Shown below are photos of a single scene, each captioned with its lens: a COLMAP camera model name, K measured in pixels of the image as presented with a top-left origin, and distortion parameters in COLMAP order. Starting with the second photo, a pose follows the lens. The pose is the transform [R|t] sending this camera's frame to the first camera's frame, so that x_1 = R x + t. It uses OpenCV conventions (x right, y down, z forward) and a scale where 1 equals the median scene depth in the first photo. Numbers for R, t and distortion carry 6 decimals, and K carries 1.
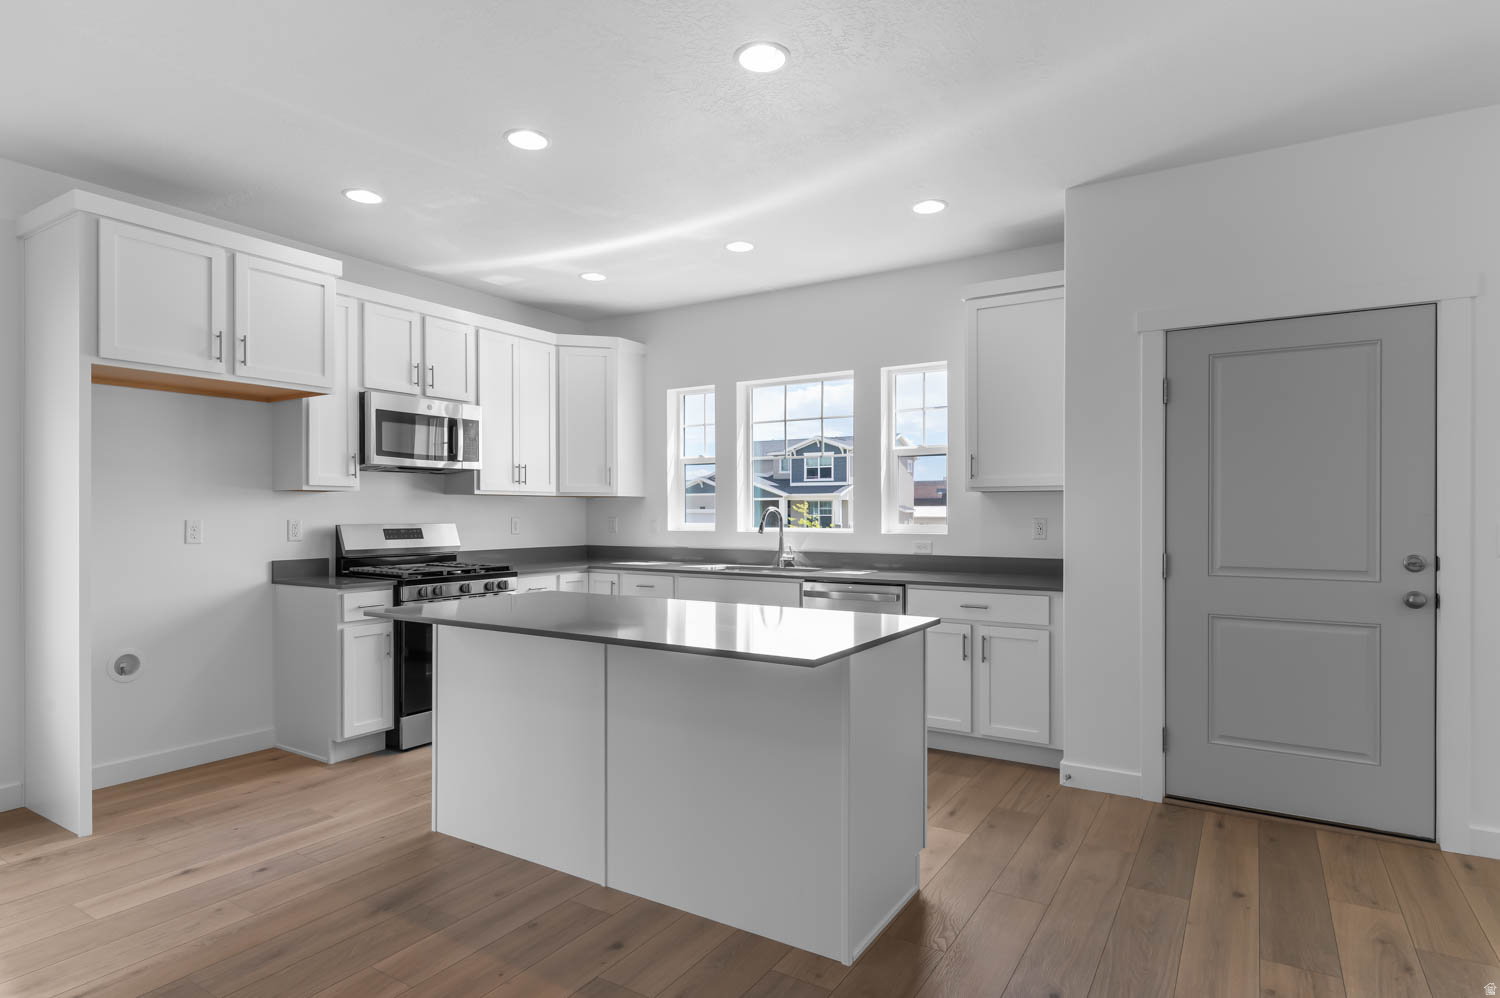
lens RADIAL K [[813.6, 0, 749.2], [0, 813.6, 504.3], [0, 0, 1]] dist [-0.002388, -0.000201]
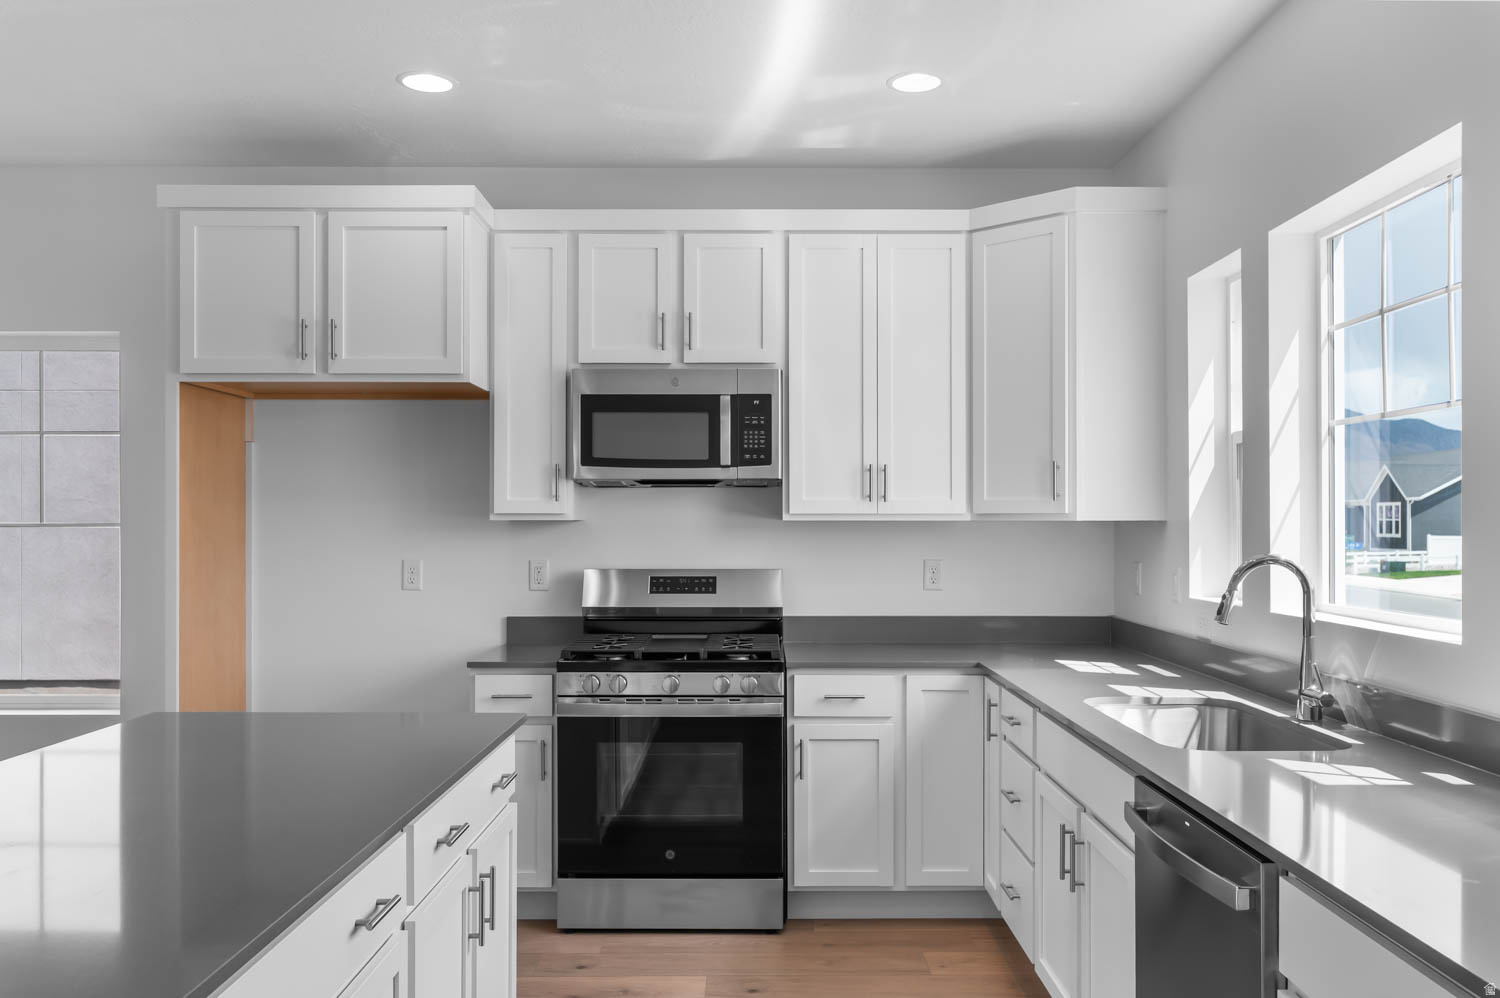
lens RADIAL K [[1218.3, 0, 751.4], [0, 1218.3, 506.4], [0, 0, 1]] dist [0.049518, 0.001035]
pose [[0.531974, -0.011613, -0.846681, 0.404614], [0.008266, 0.999930, -0.008521, -0.016006], [0.846720, -0.002466, 0.532033, 0.537346]]
